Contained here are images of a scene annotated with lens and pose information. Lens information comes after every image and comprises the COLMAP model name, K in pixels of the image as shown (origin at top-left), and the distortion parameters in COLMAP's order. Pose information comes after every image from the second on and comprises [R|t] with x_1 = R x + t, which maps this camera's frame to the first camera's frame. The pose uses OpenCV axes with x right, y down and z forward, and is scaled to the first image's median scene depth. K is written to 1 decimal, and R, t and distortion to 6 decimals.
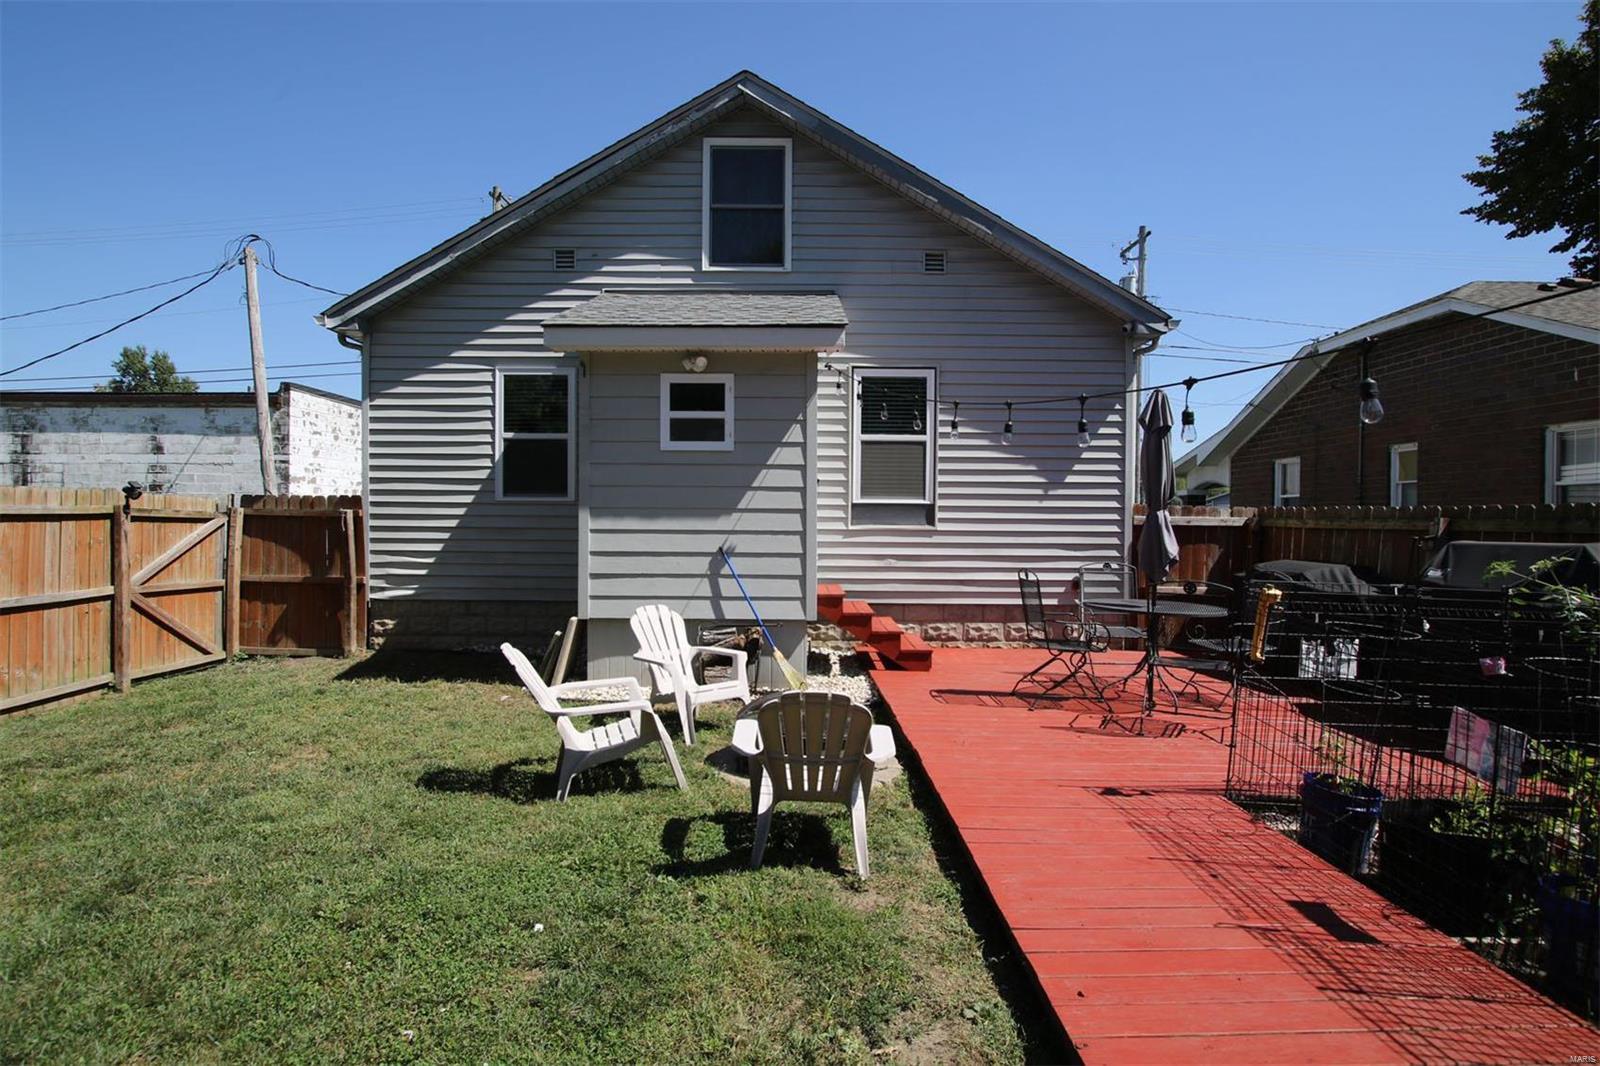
lens RADIAL K [[842.4, 0, 793.2], [0, 842.4, 515.6], [0, 0, 1]] dist [-0.014753, 0.000862]
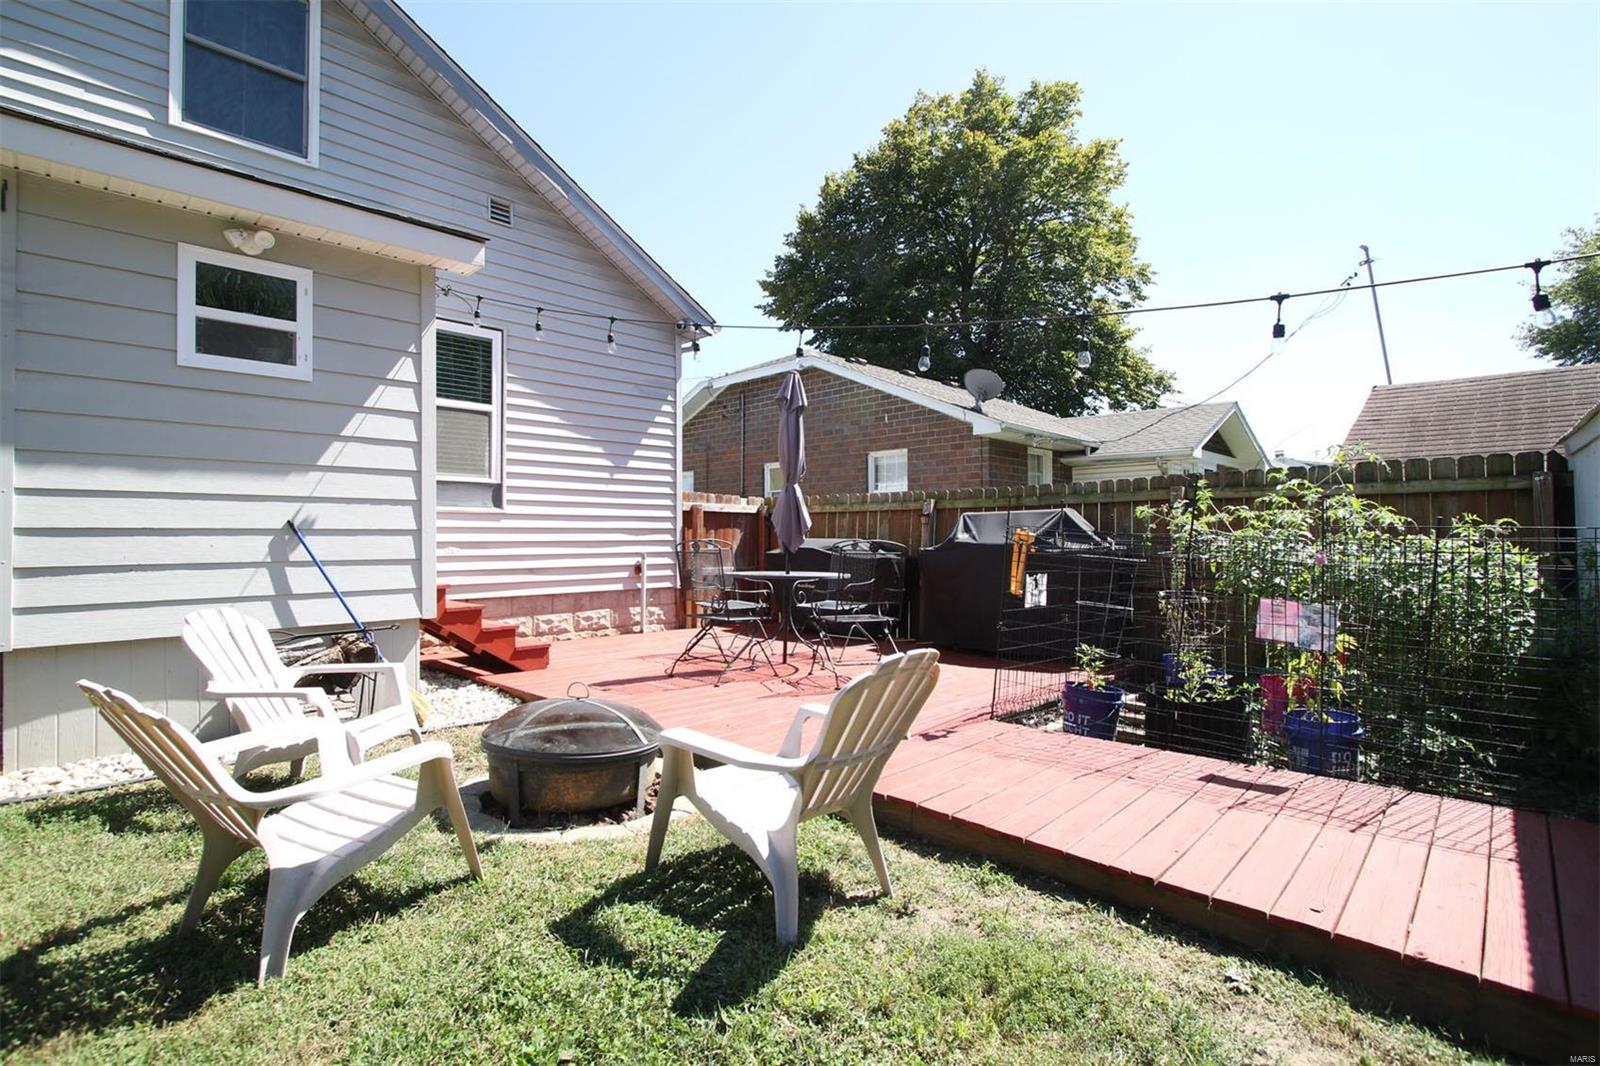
lens RADIAL K [[757.8, 0, 778.6], [0, 757.8, 521.5], [0, 0, 1]] dist [-0.010353, 0.000177]
pose [[0.696848, 0.004904, 0.717202, -0.197893], [0.008807, 0.999843, -0.015393, 0.040545], [-0.717164, 0.017043, 0.696696, 0.240556]]
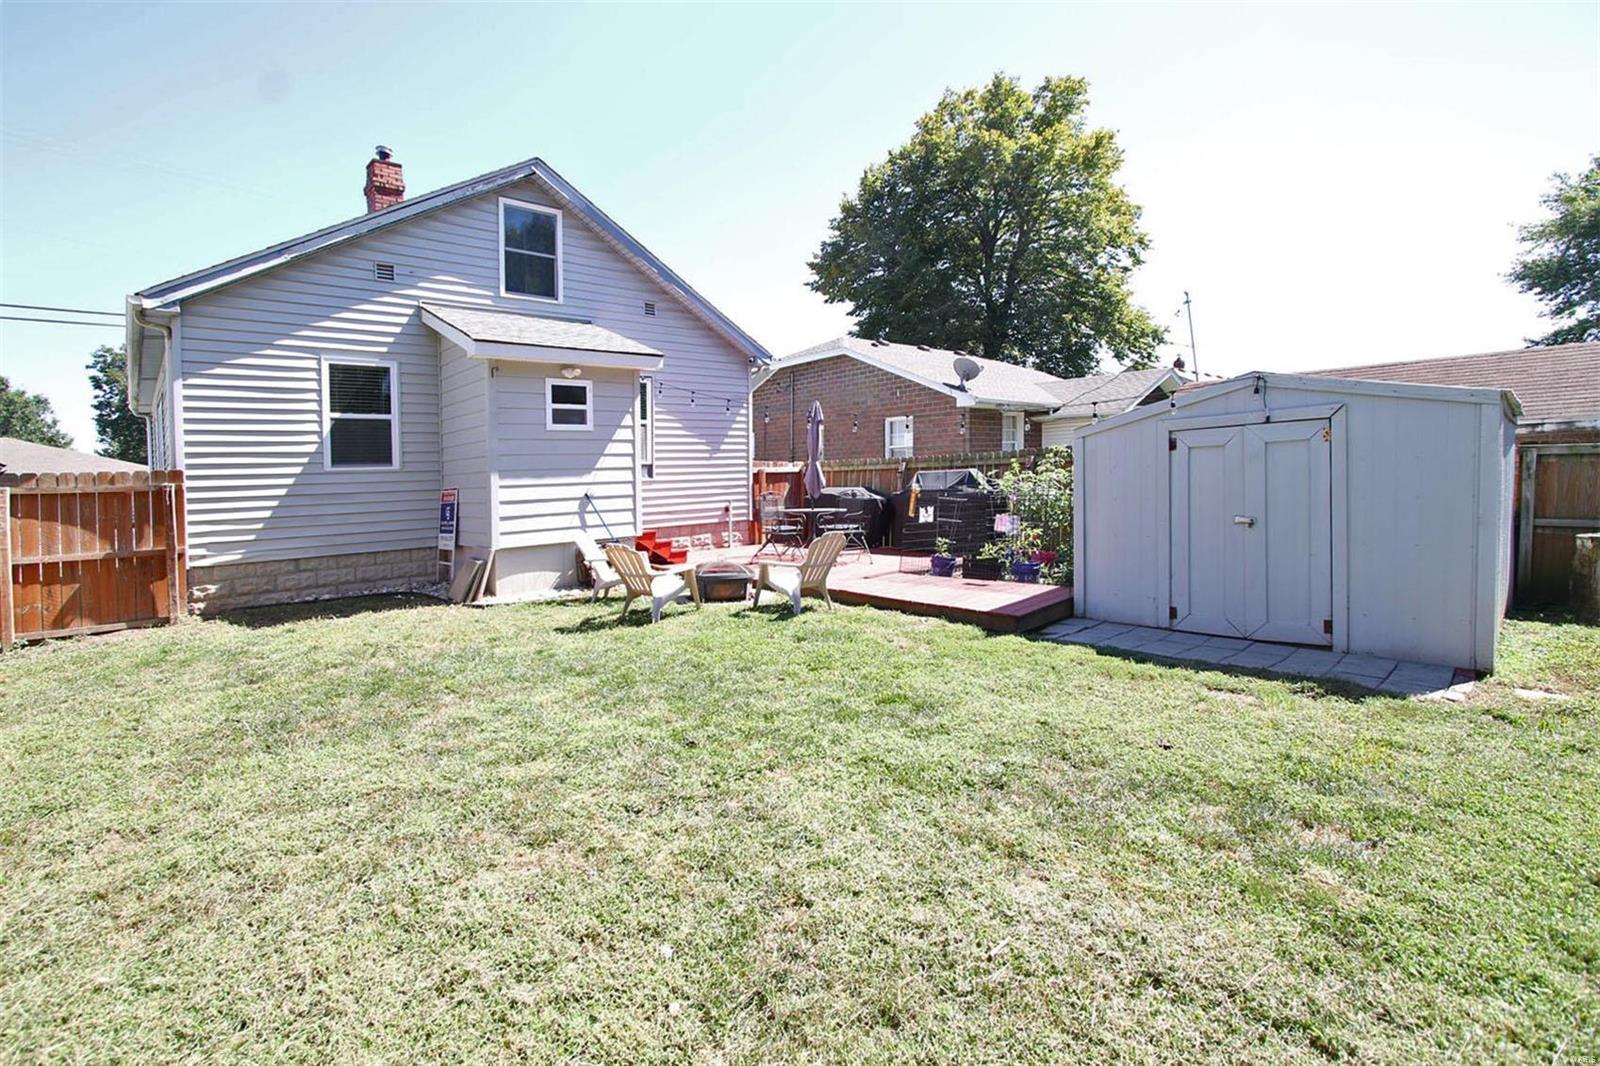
lens RADIAL K [[728.1, 0, 800.6], [0, 728.1, 498.9], [0, 0, 1]] dist [-0.011469, -0.000043]
pose [[0.742978, -0.059196, 0.666693, -0.550103], [0.039134, 0.998219, 0.045021, 0.002093], [-0.668171, -0.007360, 0.743971, -0.199782]]
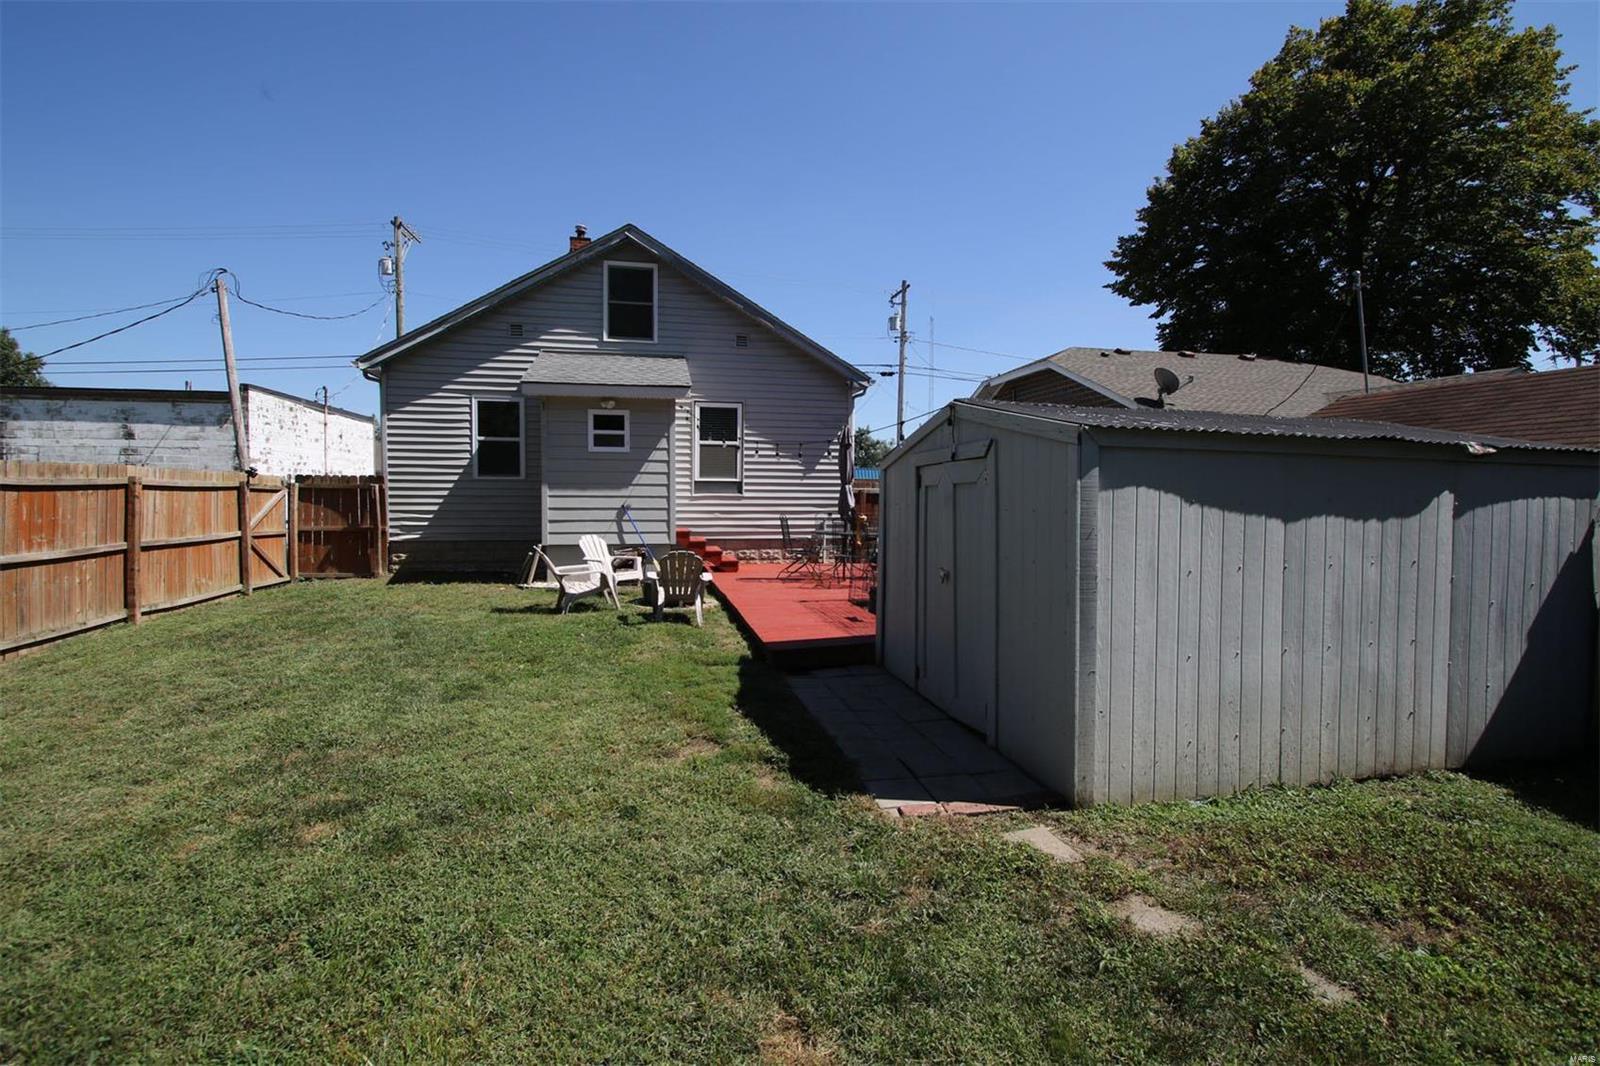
lens RADIAL K [[730.4, 0, 783.5], [0, 730.4, 523.0], [0, 0, 1]] dist [-0.008024, -0.000119]
pose [[0.981835, -0.008983, 0.189524, -0.035703], [0.000510, 0.999000, 0.044711, 0.004662], [-0.189736, -0.043802, 0.980858, -0.503813]]
